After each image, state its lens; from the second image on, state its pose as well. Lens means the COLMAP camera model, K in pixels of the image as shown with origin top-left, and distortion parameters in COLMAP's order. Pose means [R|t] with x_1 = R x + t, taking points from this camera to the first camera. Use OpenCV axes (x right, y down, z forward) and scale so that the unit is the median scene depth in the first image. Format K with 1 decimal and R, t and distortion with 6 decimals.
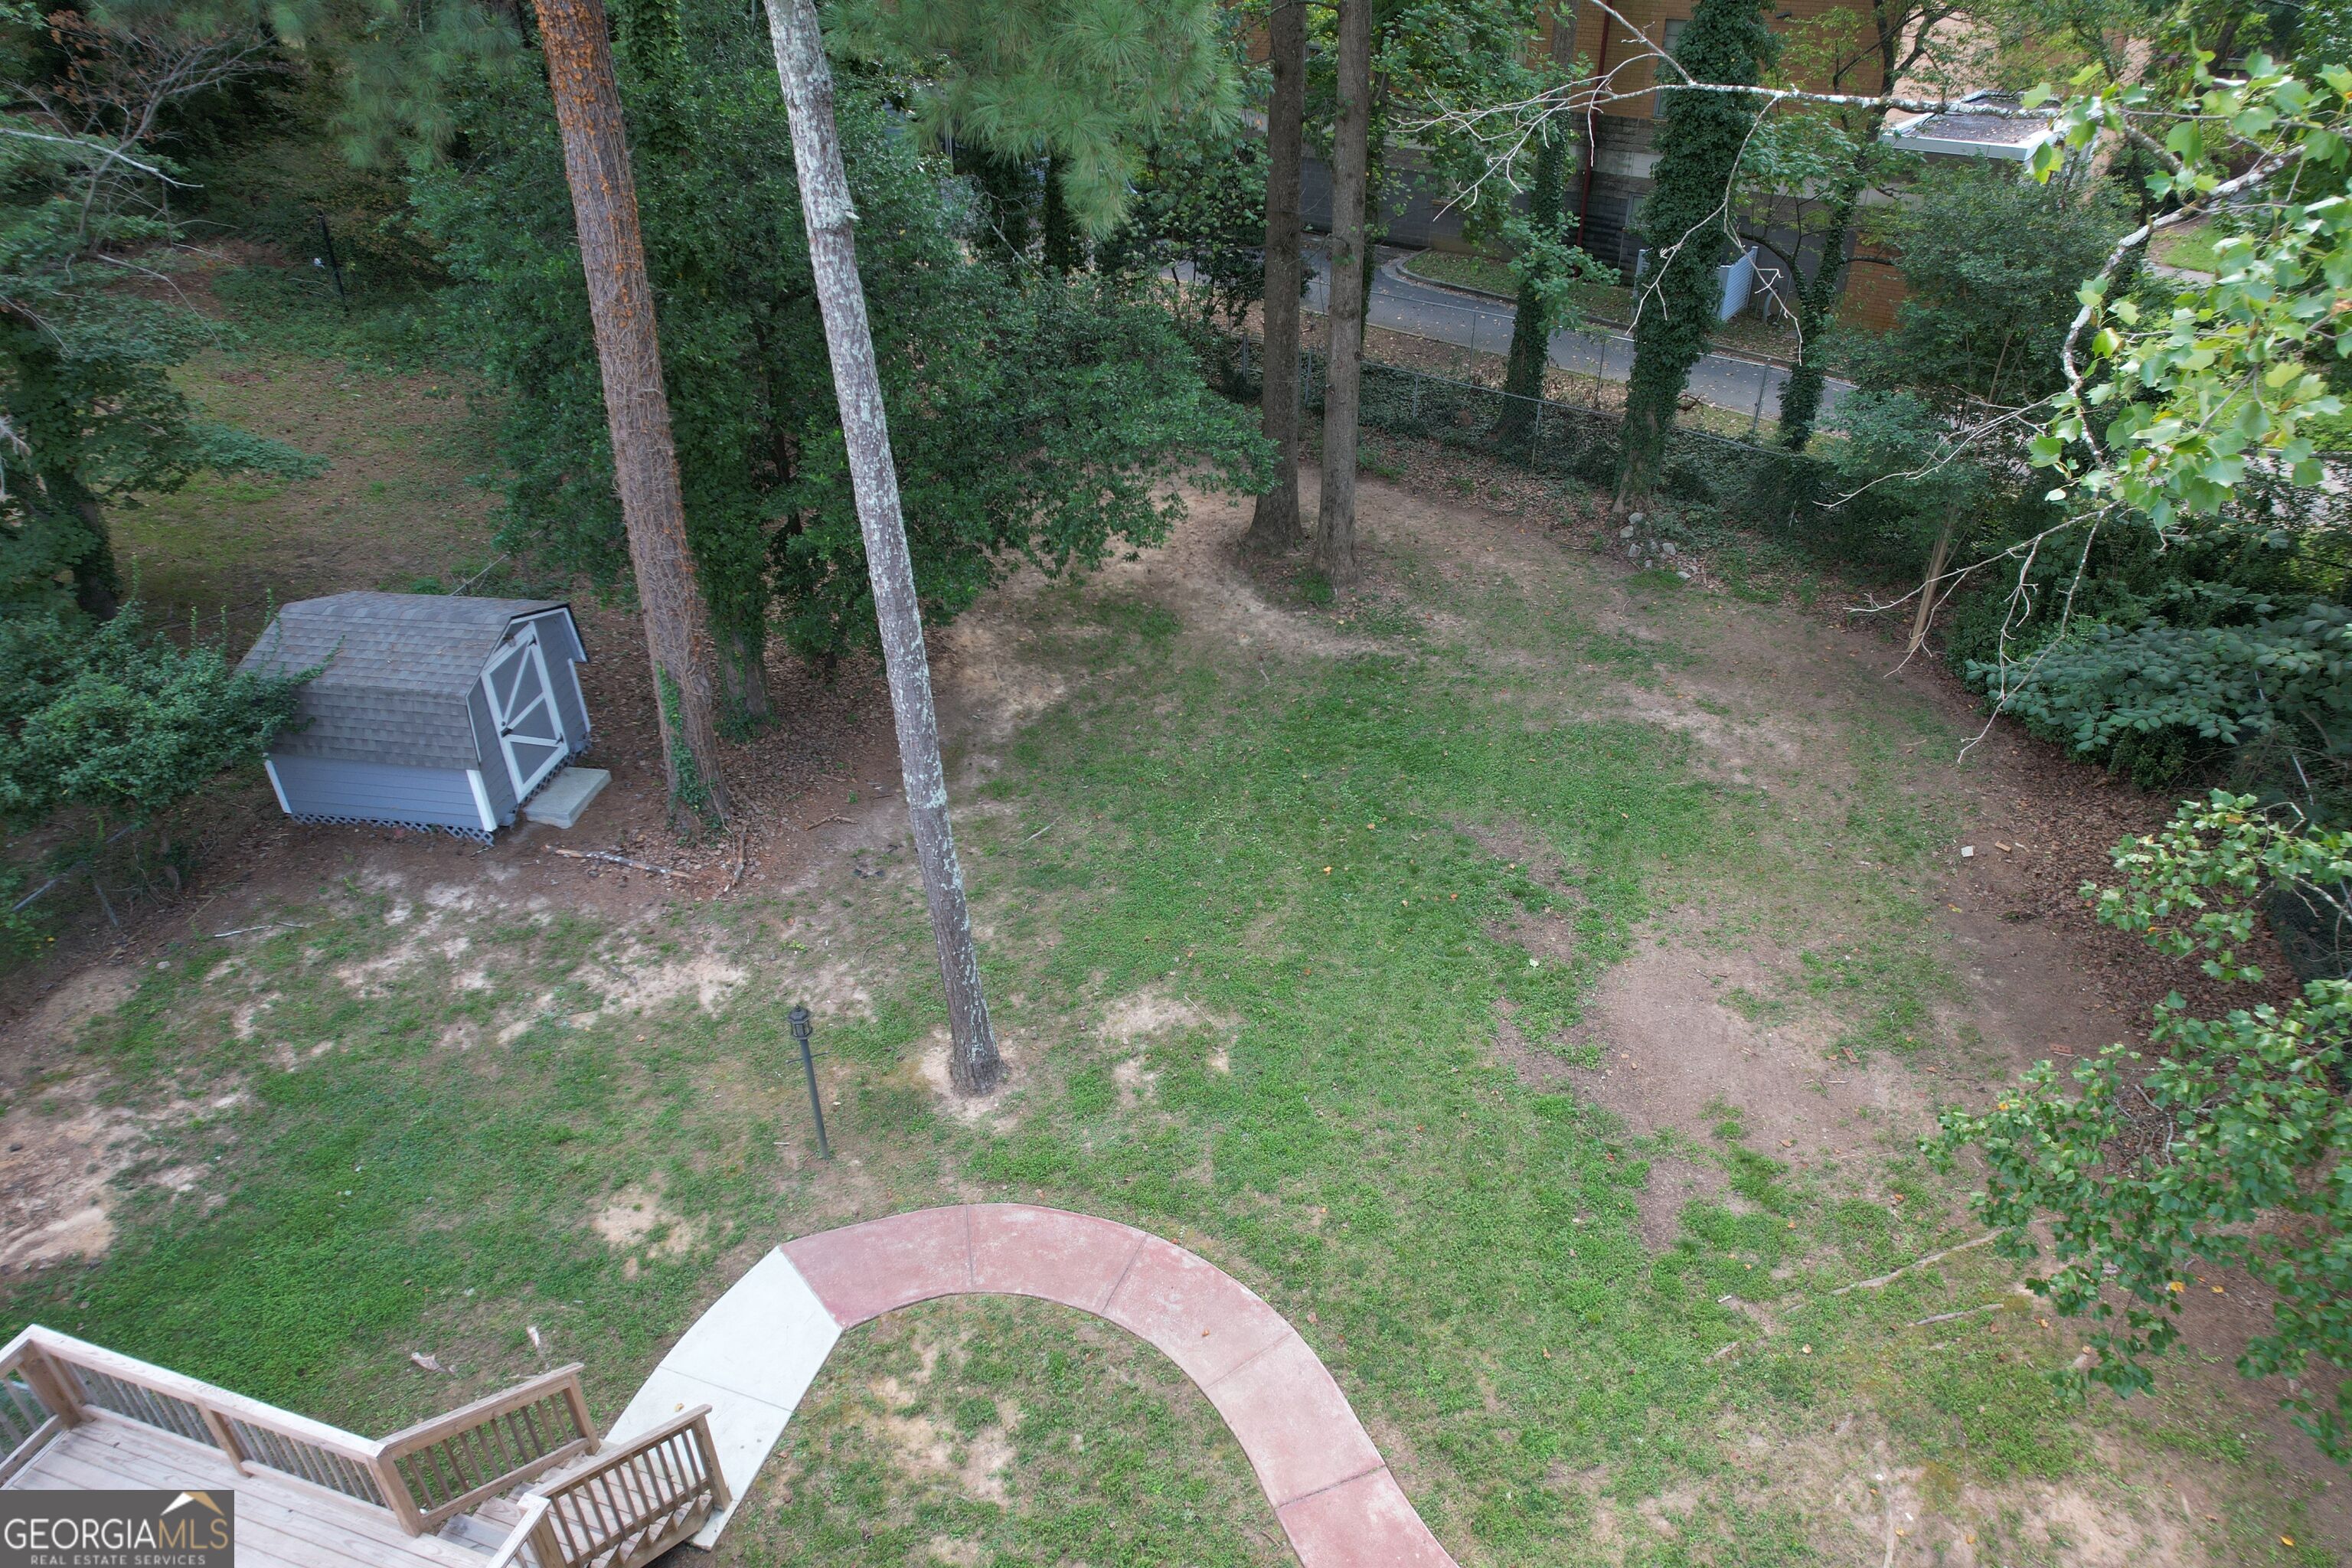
lens RADIAL K [[1514.1, 0, 1176.0], [0, 1514.1, 784.0], [0, 0, 1]] dist [-0.082029, 0.079708]
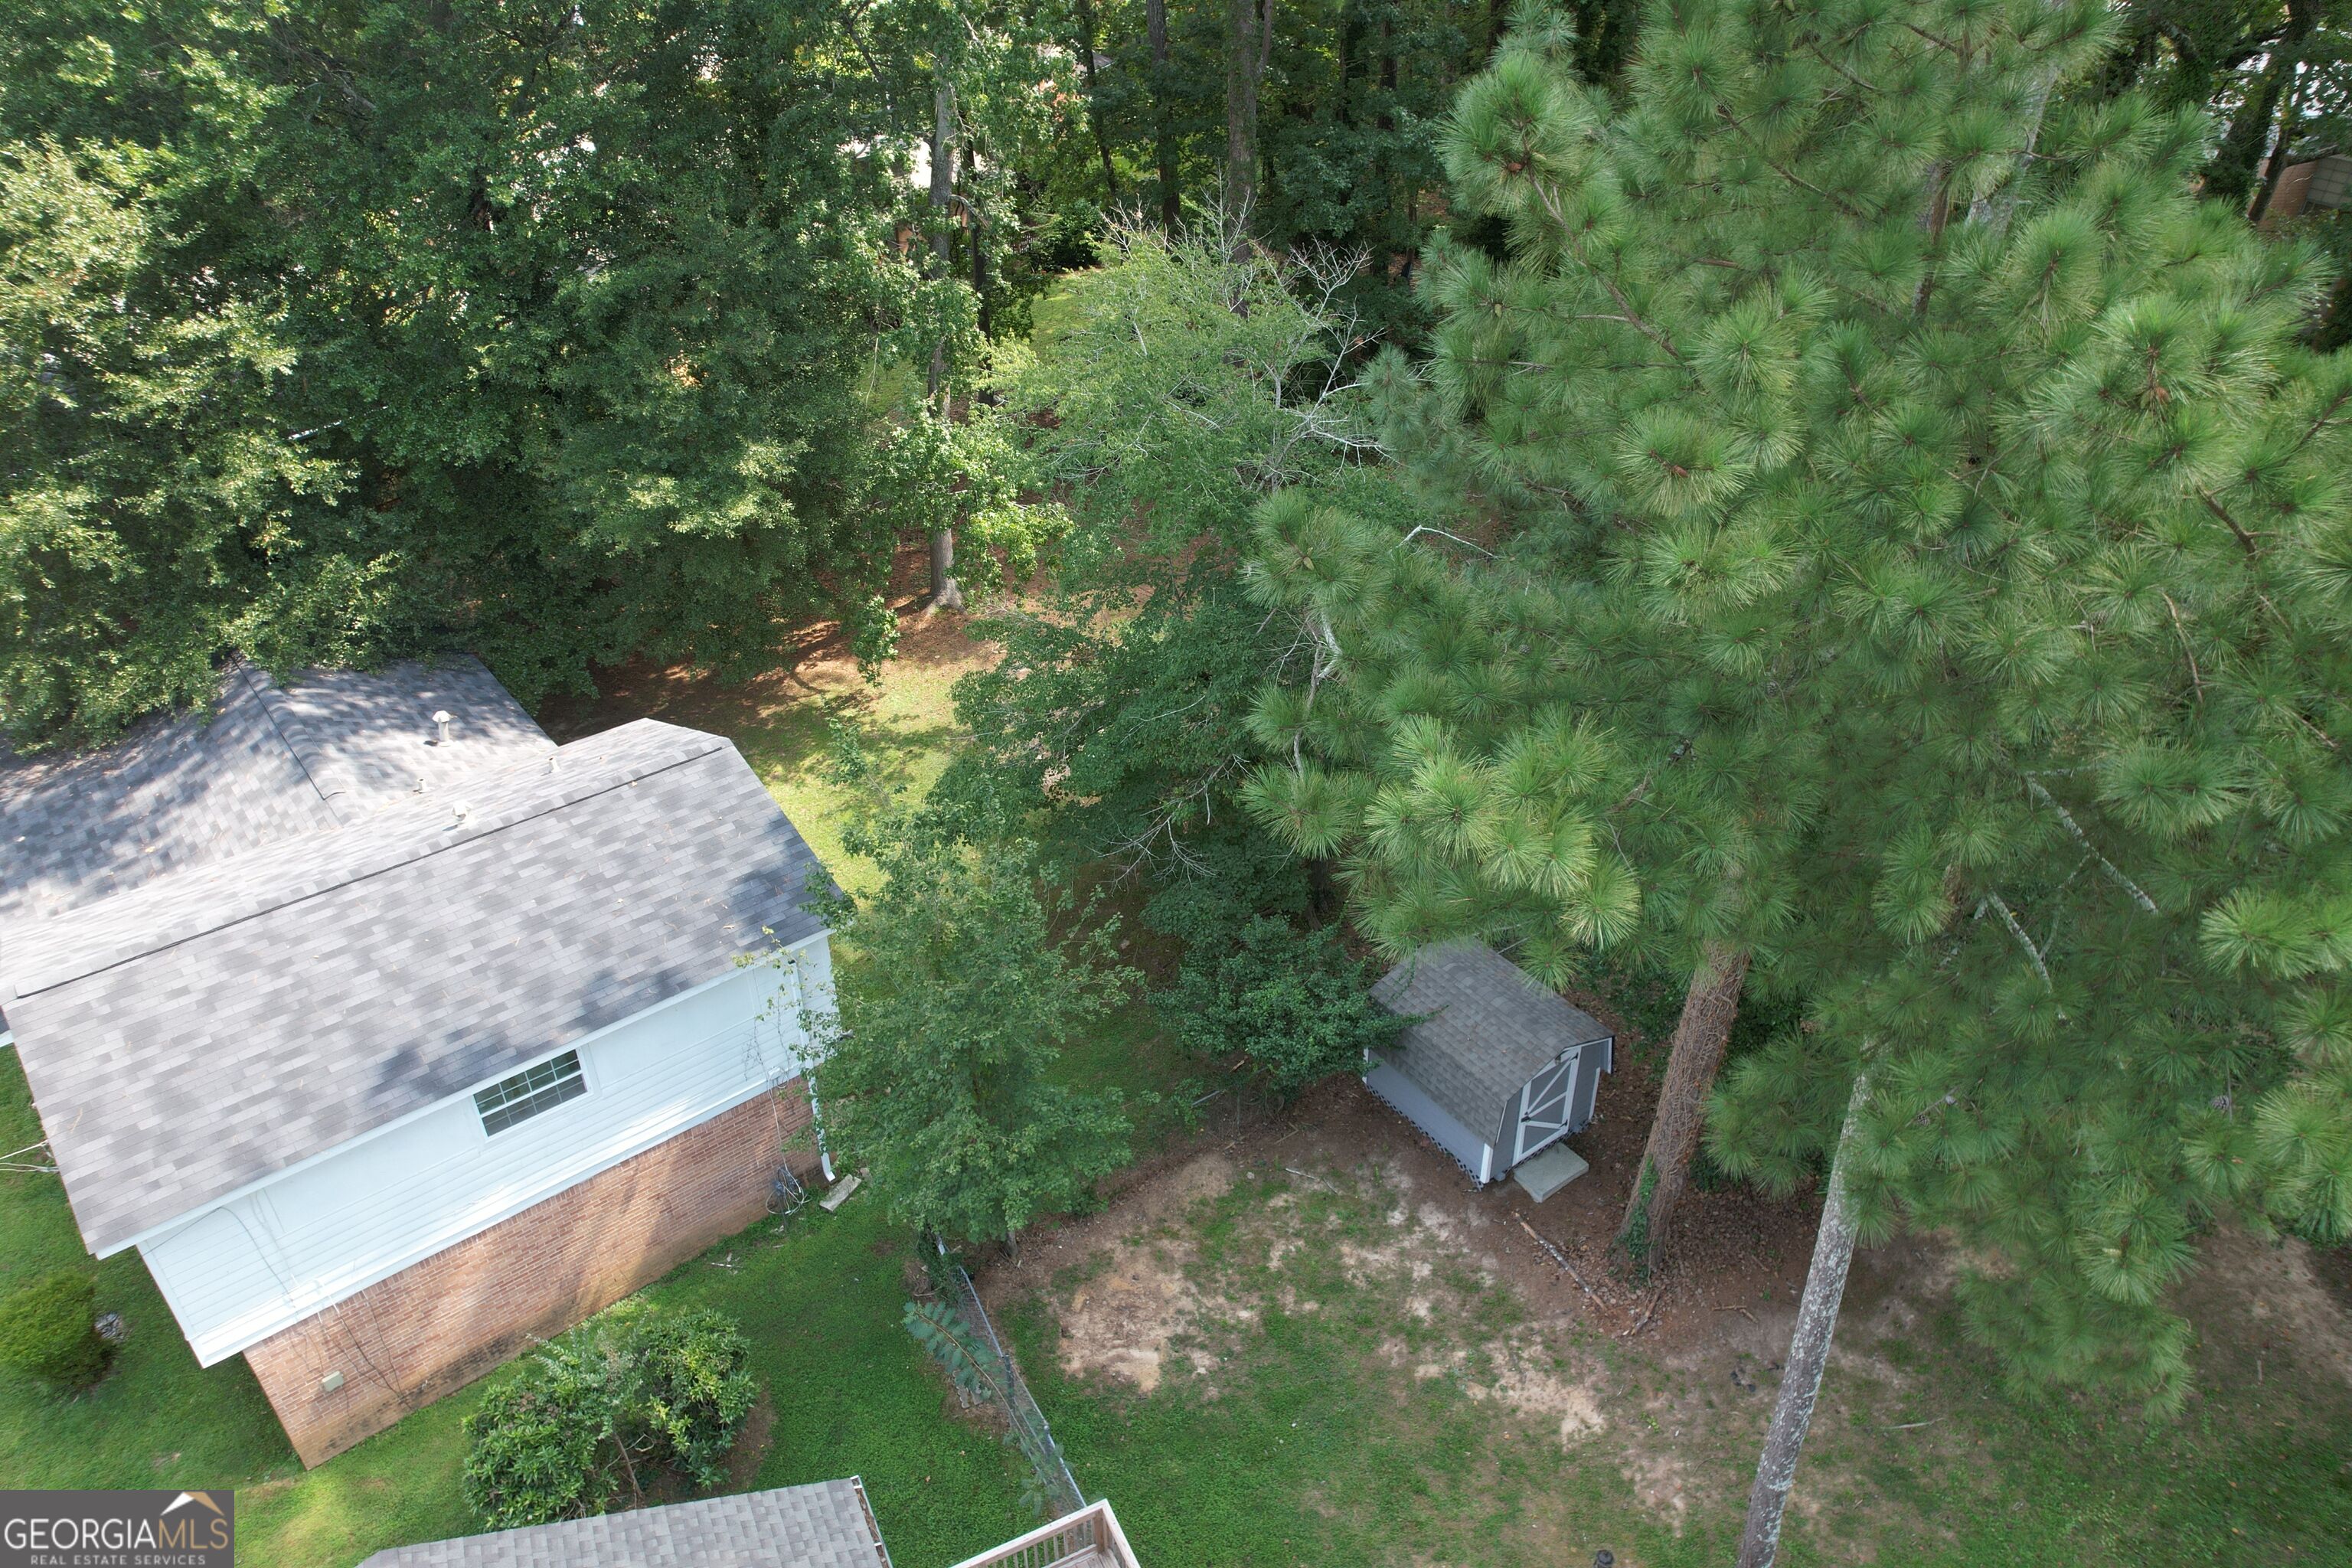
lens RADIAL K [[1514.1, 0, 1176.0], [0, 1514.1, 784.0], [0, 0, 1]] dist [-0.082029, 0.079708]
pose [[0.705107, 0.380442, -0.598404, -0.002583], [-0.370377, 0.917222, 0.146714, -0.409773], [0.604686, 0.118186, 0.787647, -0.239715]]
